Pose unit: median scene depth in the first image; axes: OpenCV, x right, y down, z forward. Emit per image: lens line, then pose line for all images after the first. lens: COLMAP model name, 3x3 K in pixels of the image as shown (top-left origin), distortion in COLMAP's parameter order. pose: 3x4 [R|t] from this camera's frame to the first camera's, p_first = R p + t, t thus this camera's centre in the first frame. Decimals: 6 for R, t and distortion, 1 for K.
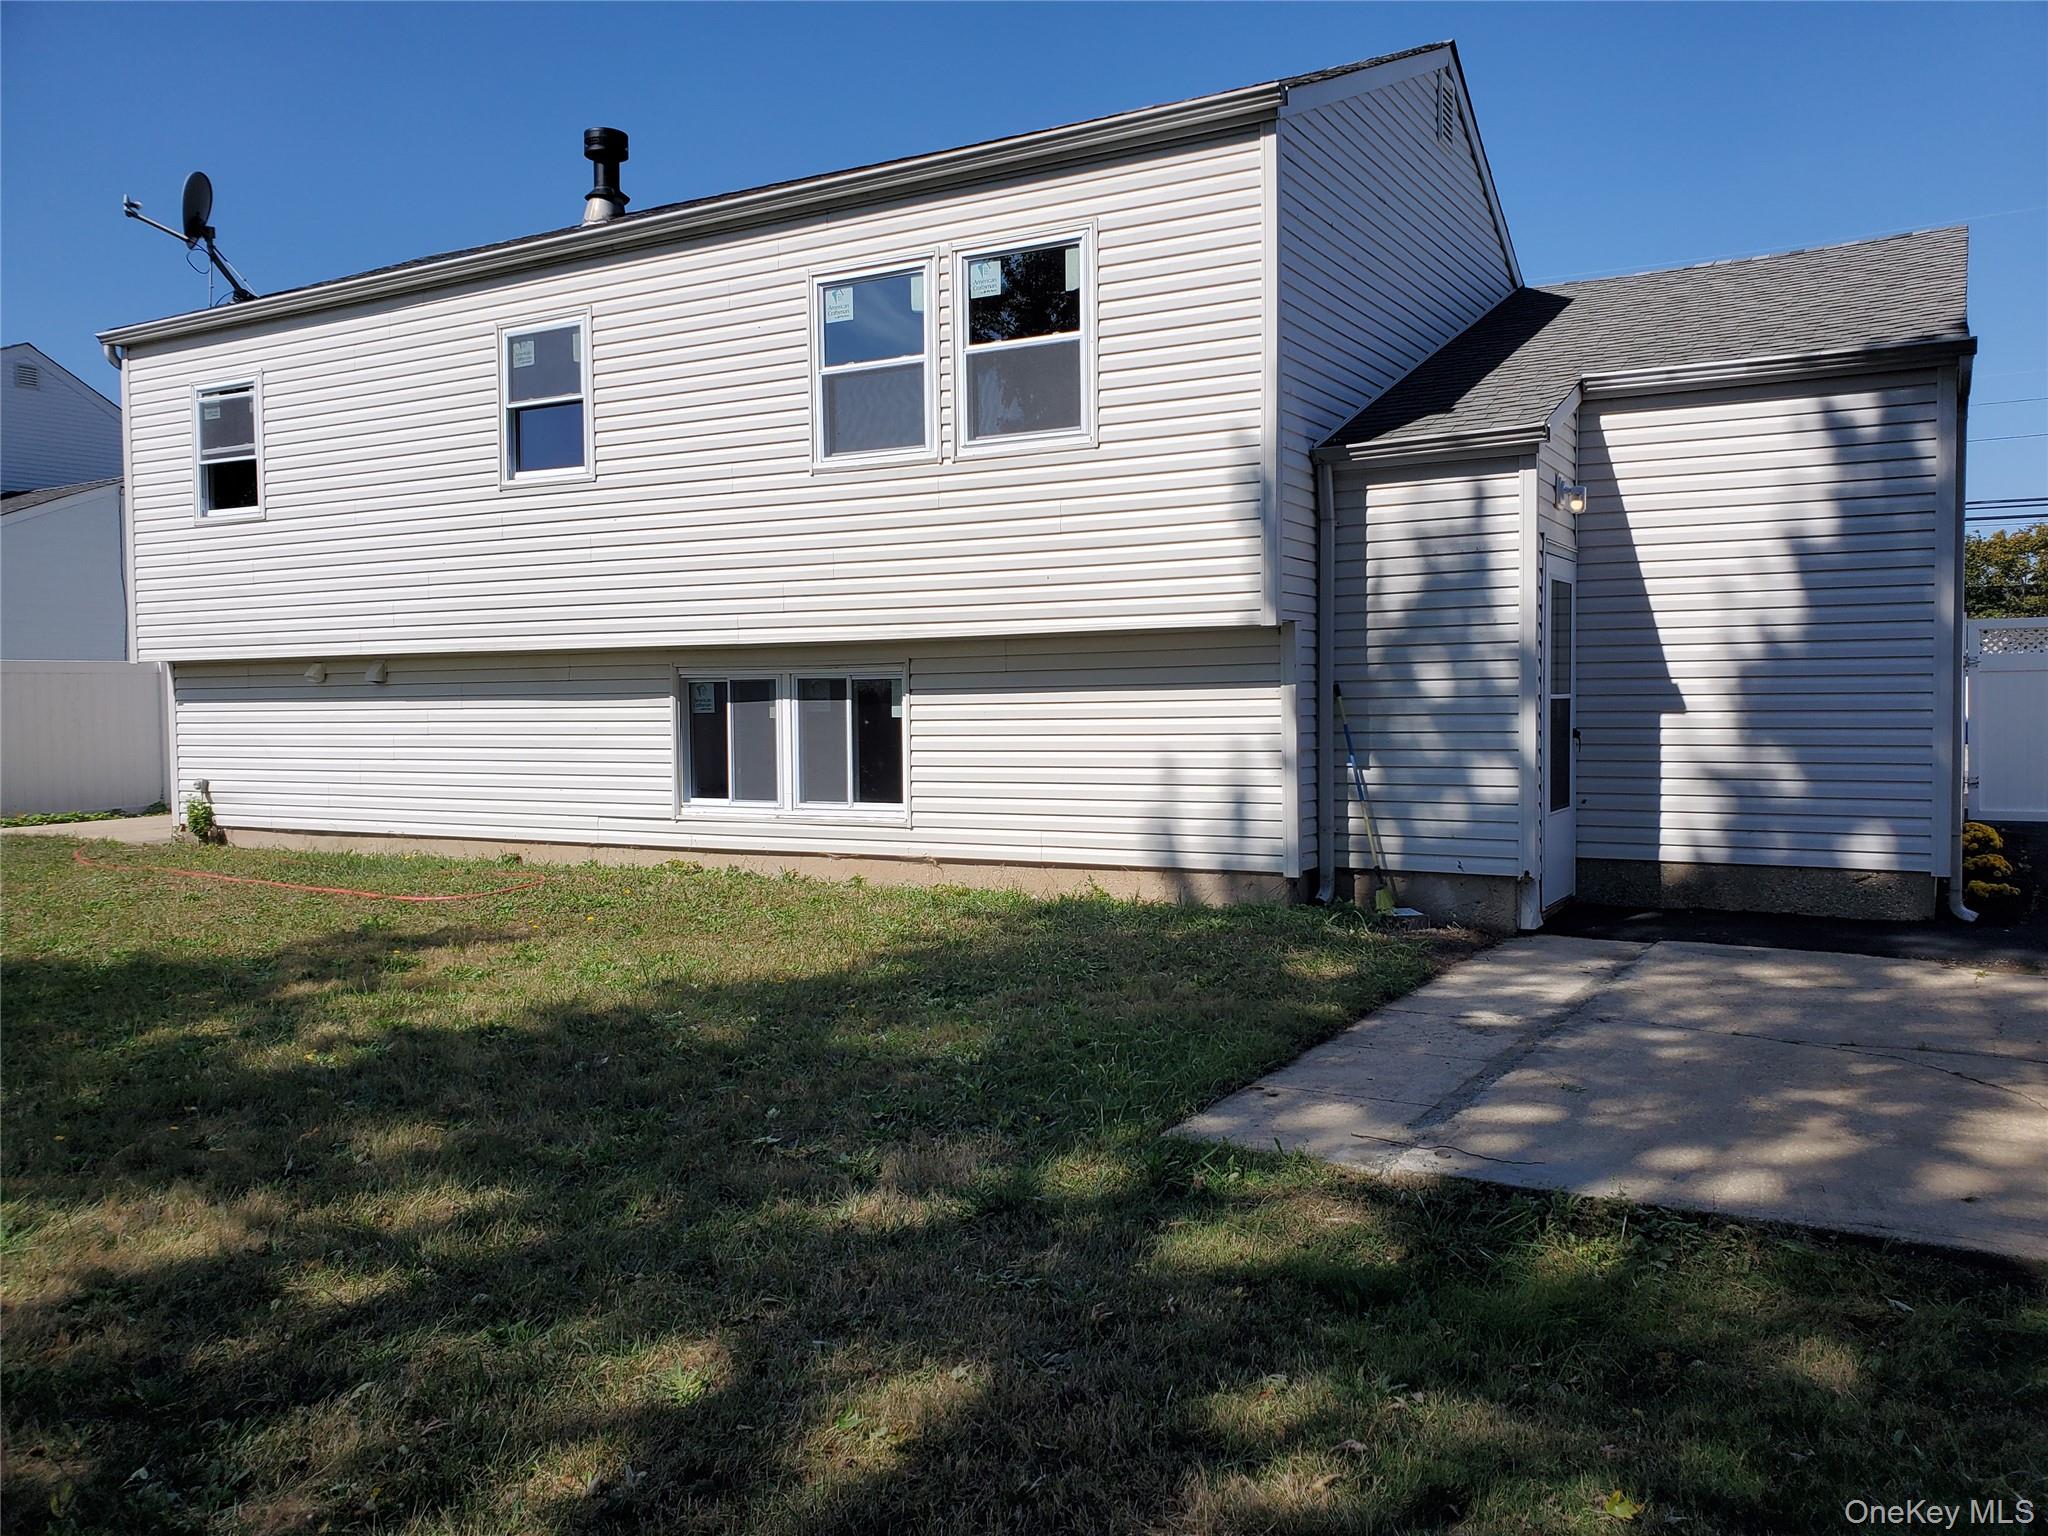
lens RADIAL K [[1606.8, 0, 1024.0], [0, 1606.8, 768.0], [0, 0, 1]] dist [0.048000, -0.008779]
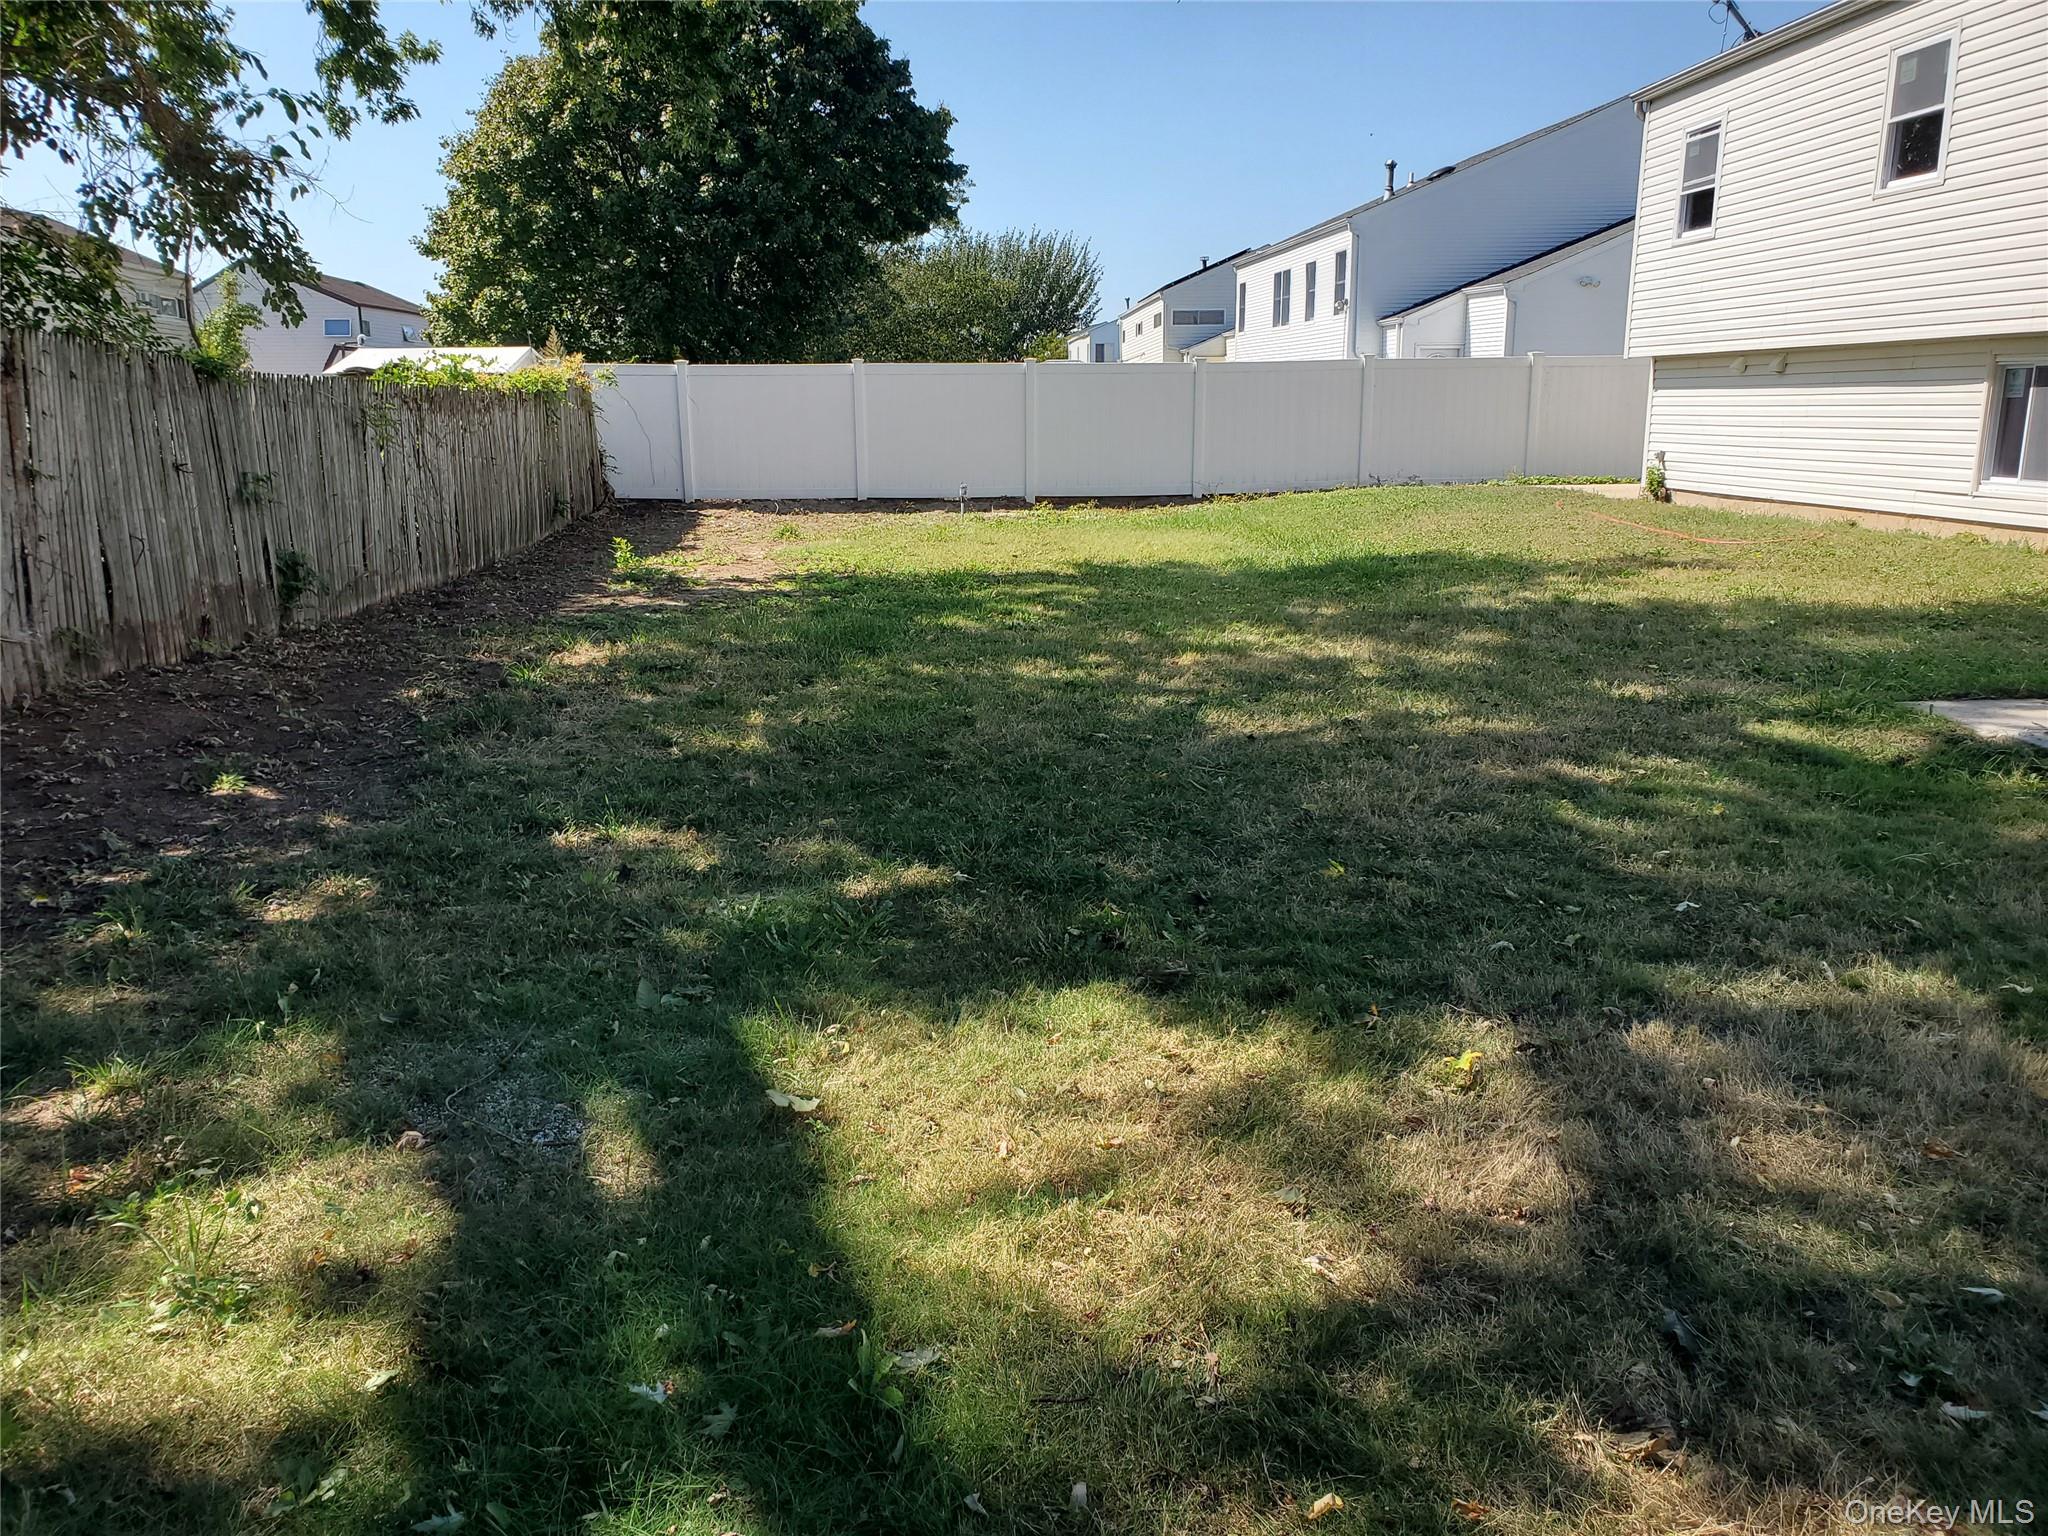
lens RADIAL K [[1606.8, 0, 1024.0], [0, 1606.8, 768.0], [0, 0, 1]] dist [0.048000, -0.008779]
pose [[0.569319, 0.190132, -0.799829, 0.354130], [-0.034015, 0.977504, 0.208156, 0.003327], [0.821413, -0.091301, 0.562979, -0.202146]]
